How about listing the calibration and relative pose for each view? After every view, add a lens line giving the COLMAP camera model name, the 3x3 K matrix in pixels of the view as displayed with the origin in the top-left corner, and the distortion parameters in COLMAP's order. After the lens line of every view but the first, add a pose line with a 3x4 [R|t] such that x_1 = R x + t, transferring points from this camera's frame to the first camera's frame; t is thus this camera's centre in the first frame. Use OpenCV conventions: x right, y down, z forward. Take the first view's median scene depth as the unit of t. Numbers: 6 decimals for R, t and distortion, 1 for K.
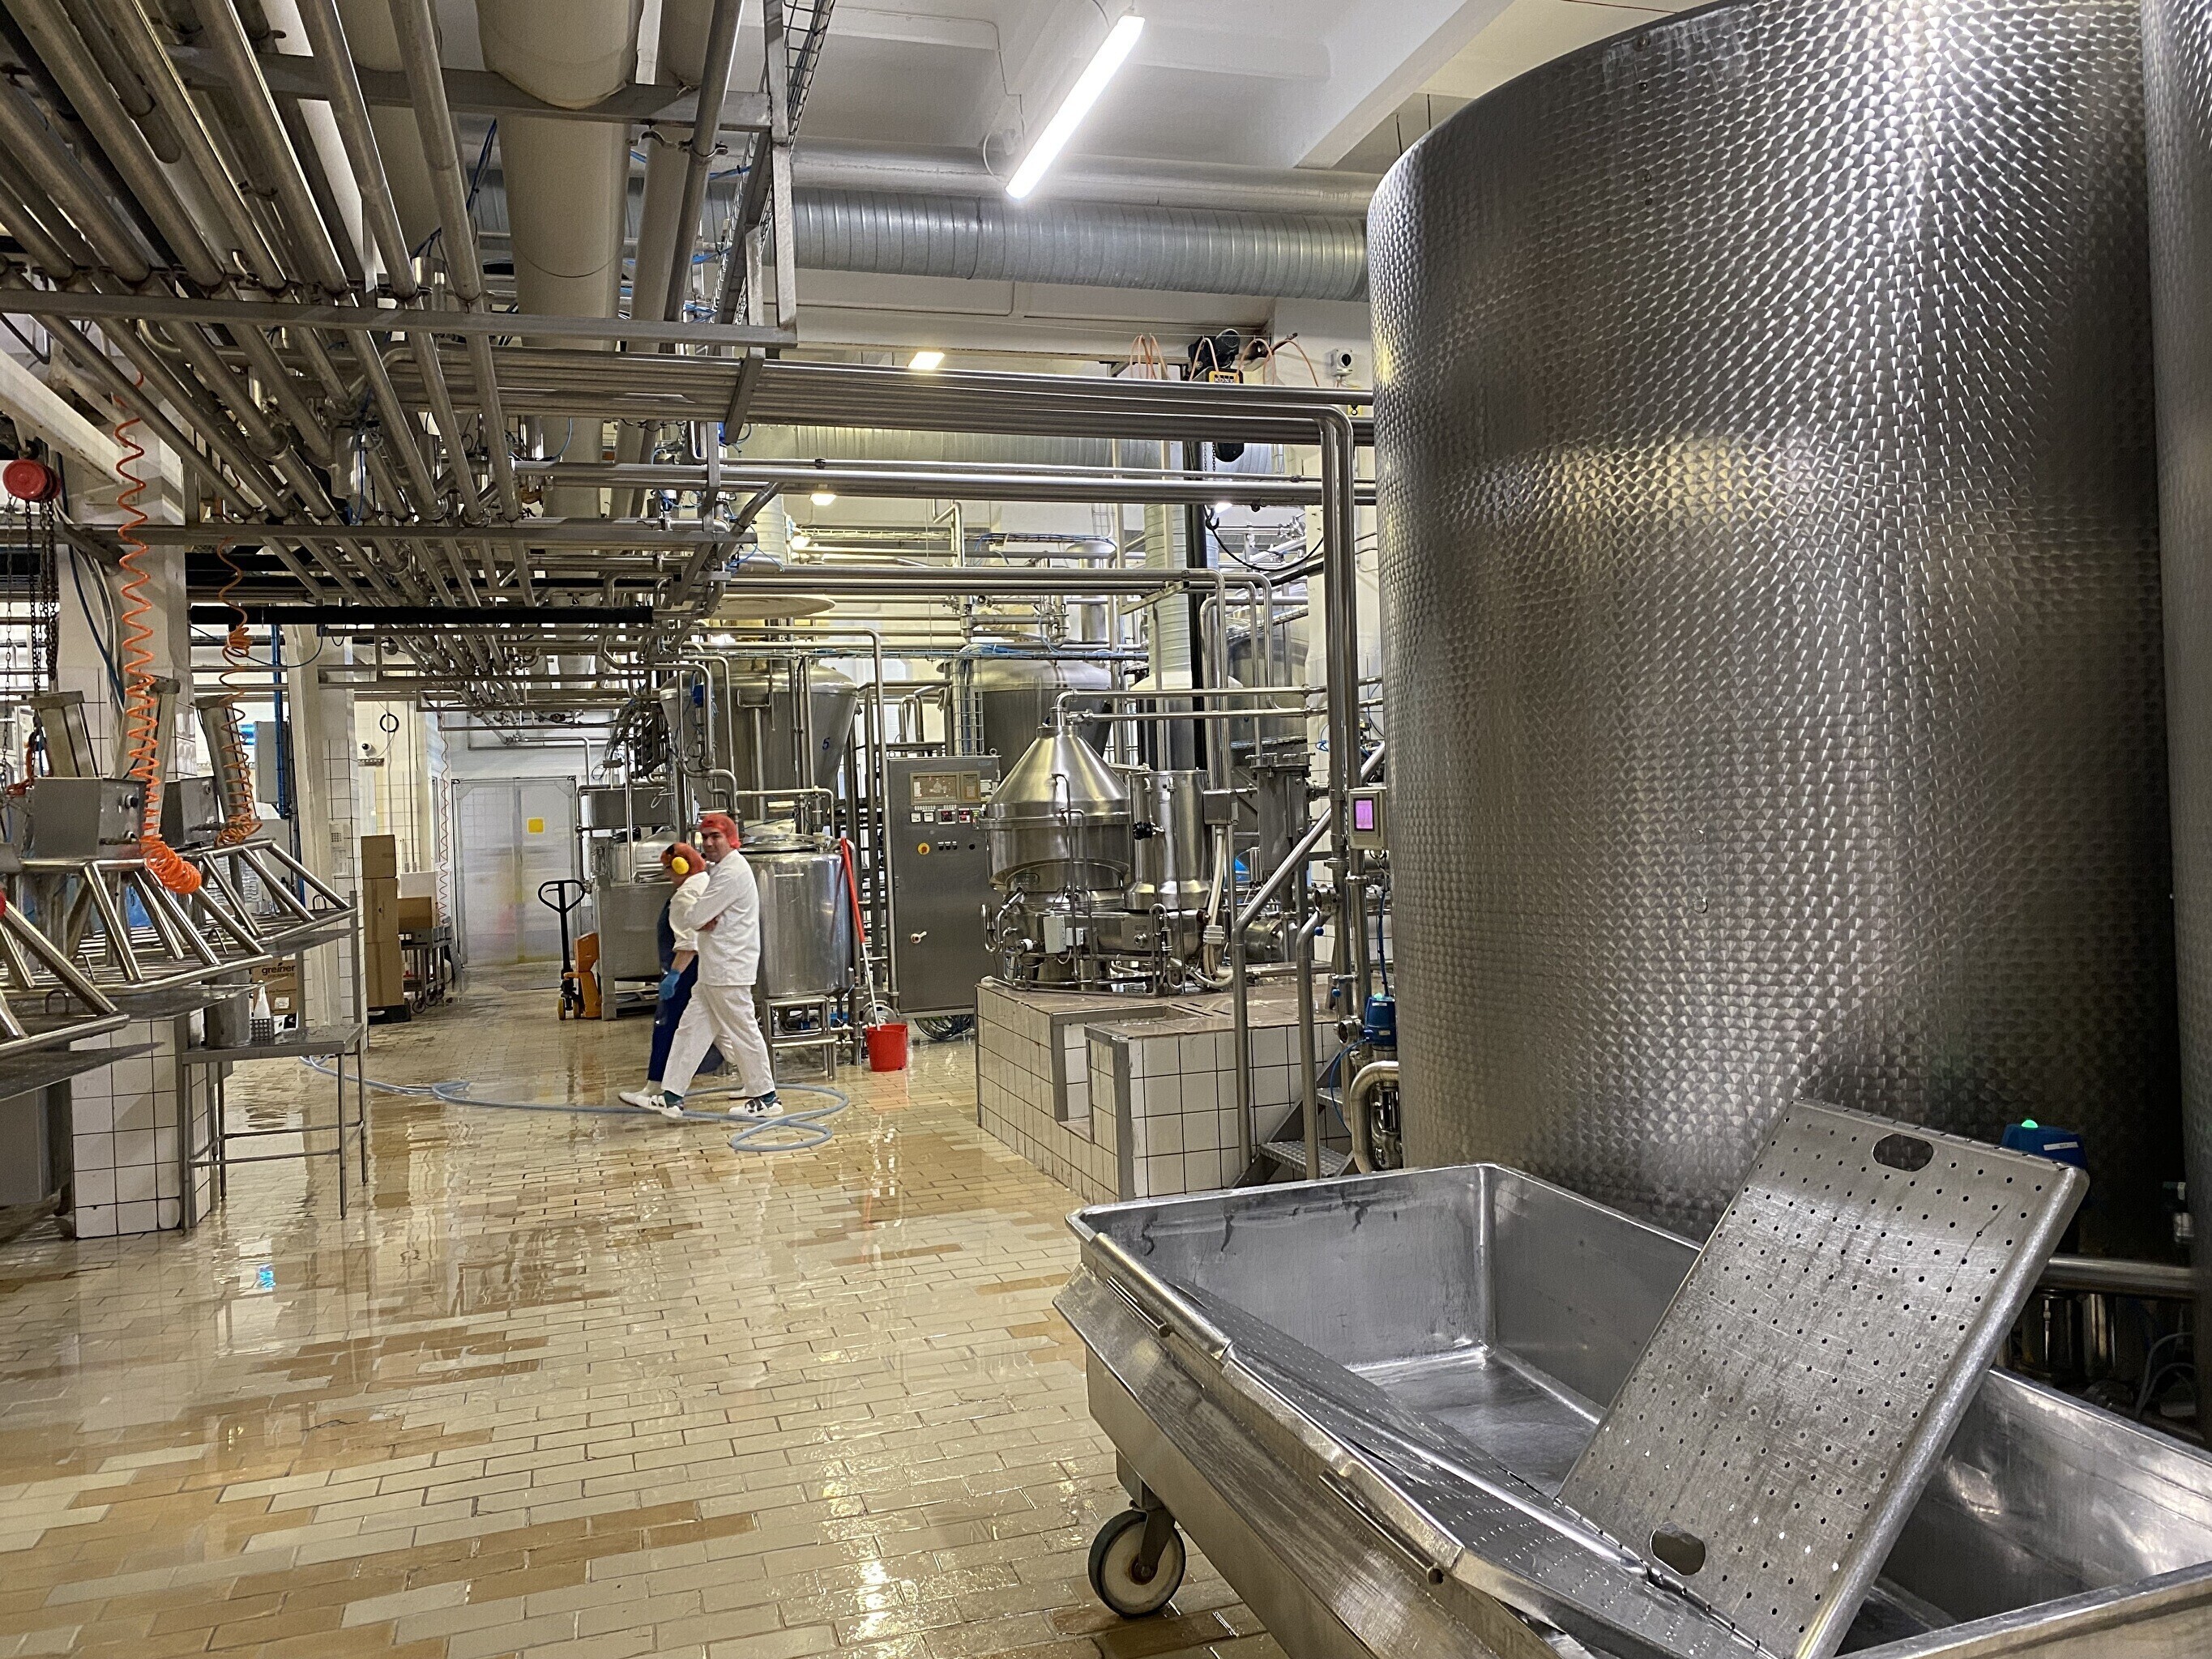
lens RADIAL K [[1674.9, 0, 1106.0], [0, 1674.9, 829.5], [0, 0, 1]] dist [0.045523, -0.118505]
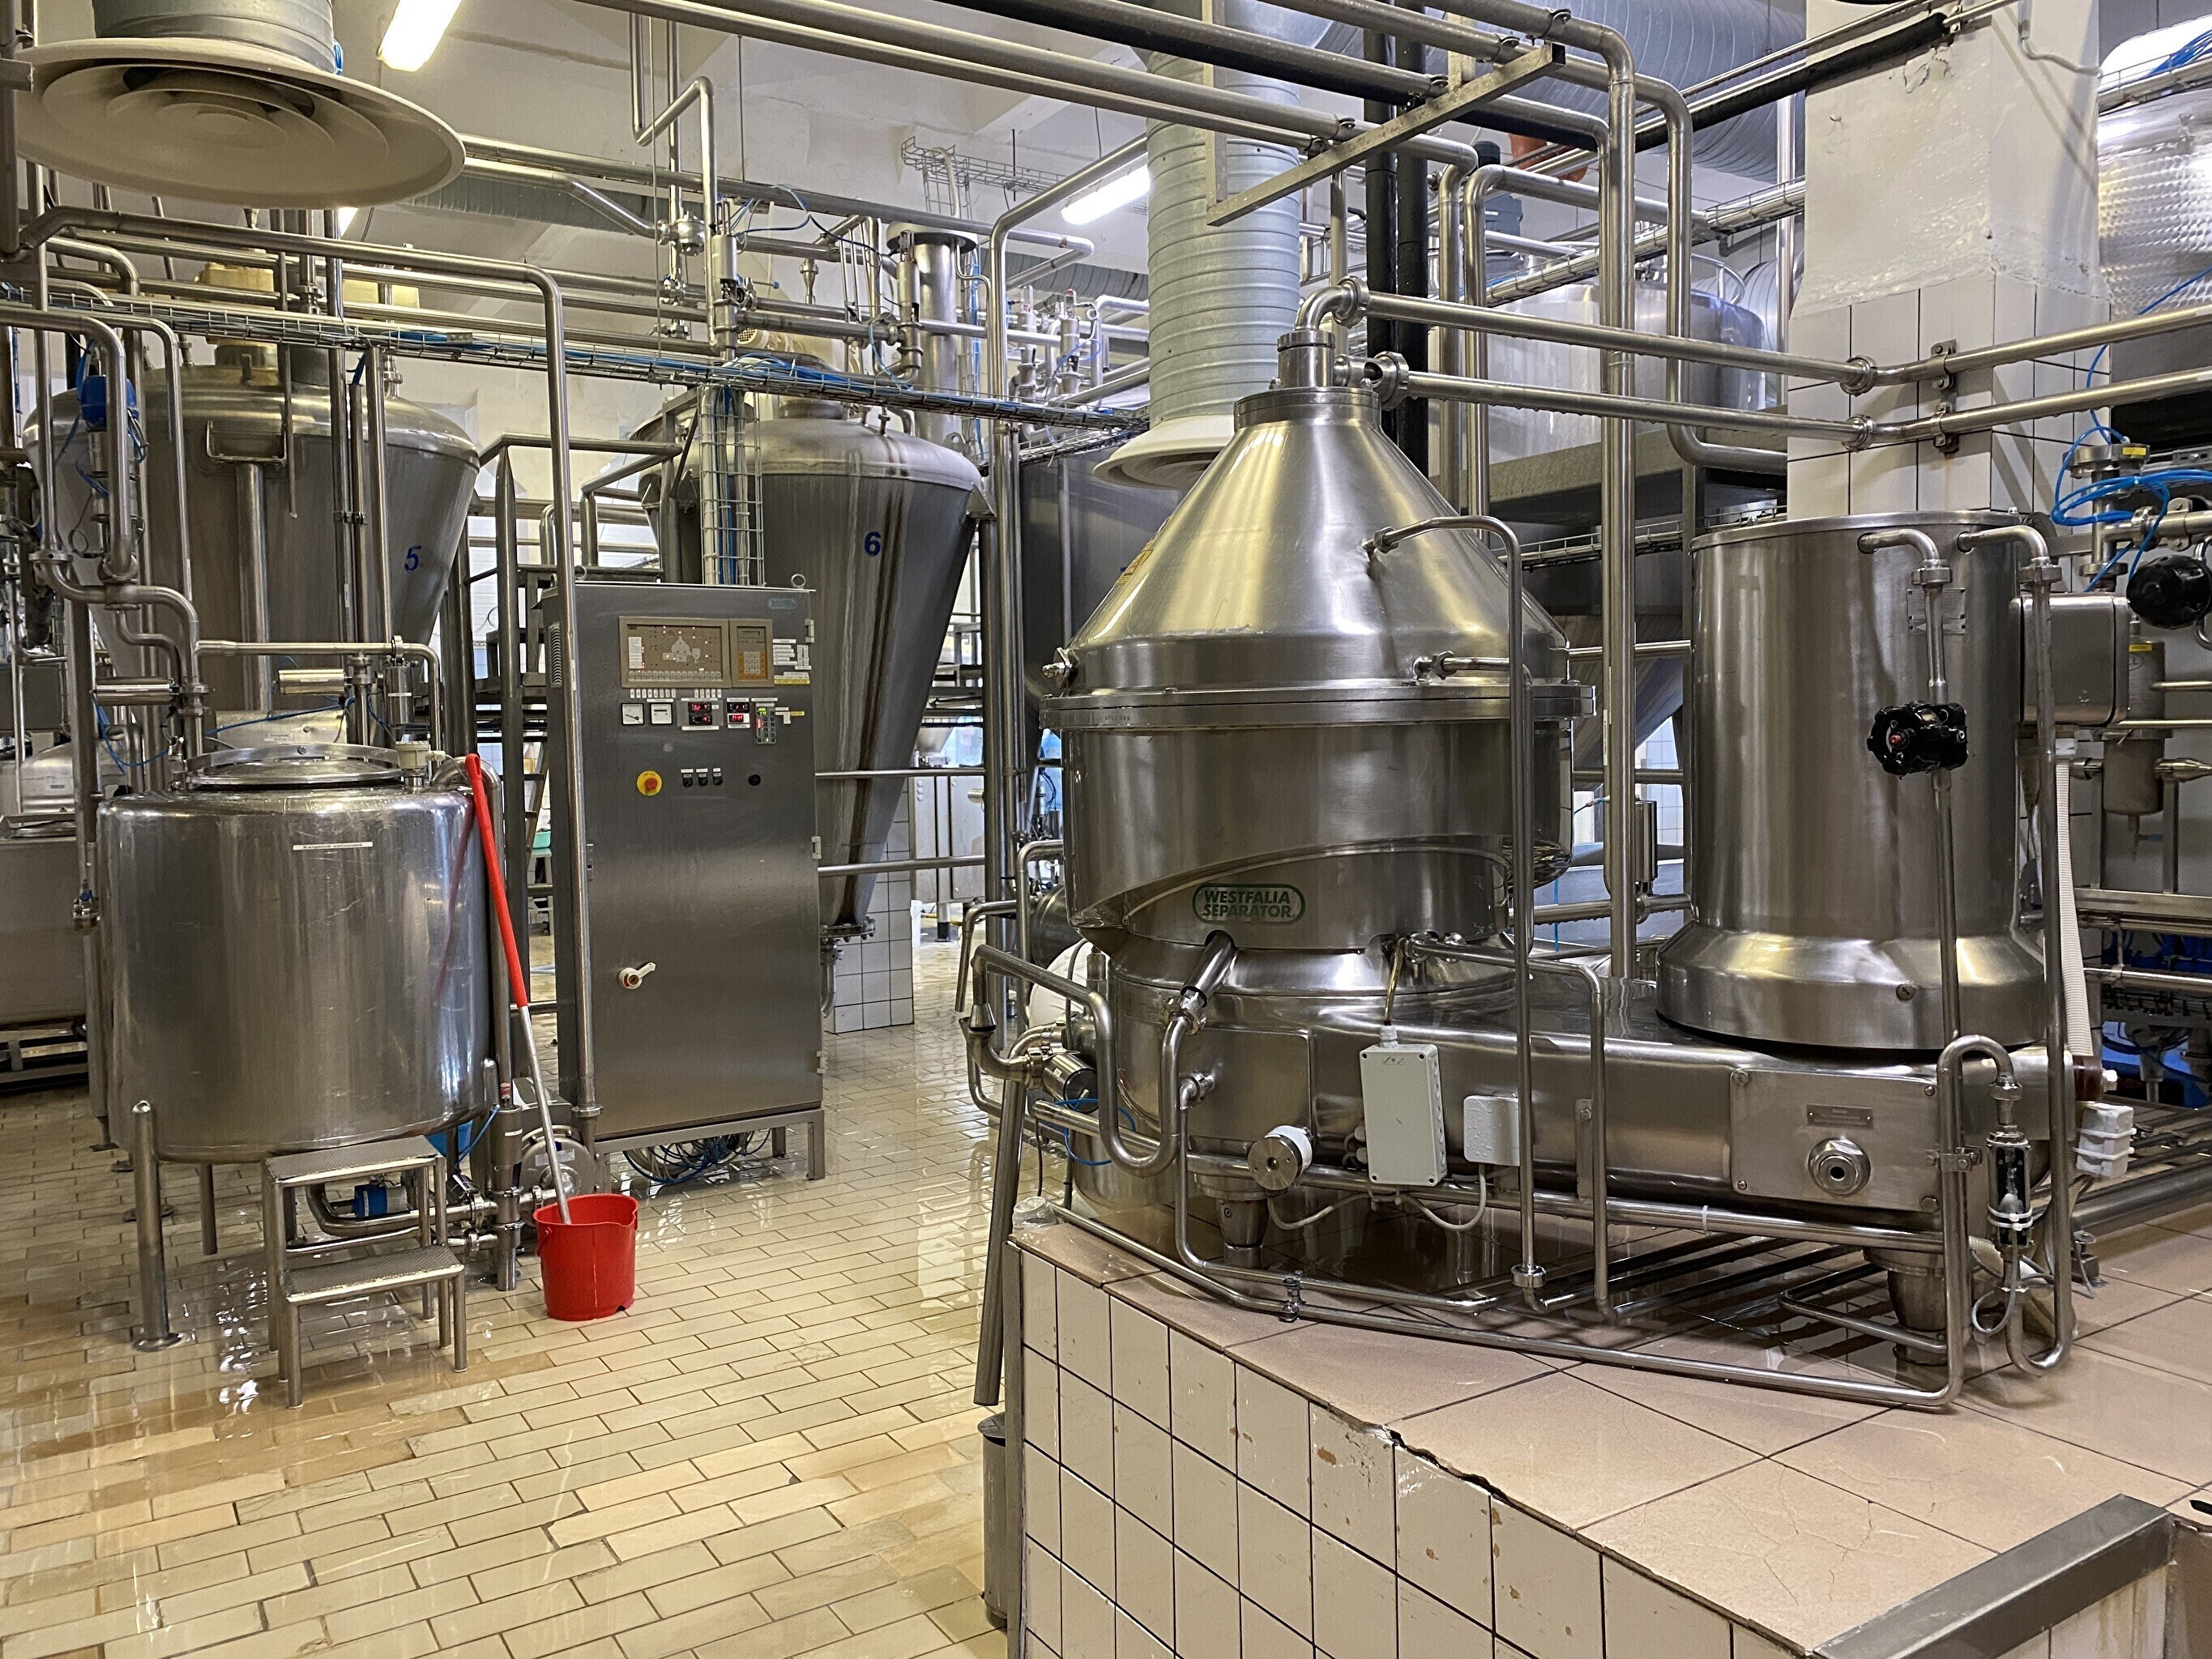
lens RADIAL K [[1674.9, 0, 1106.0], [0, 1674.9, 829.5], [0, 0, 1]] dist [0.045523, -0.118505]
pose [[0.968966, 0.006111, 0.247117, -0.101220], [-0.015807, 0.999180, 0.037272, 0.005017], [-0.246687, -0.040022, 0.968268, 0.523790]]
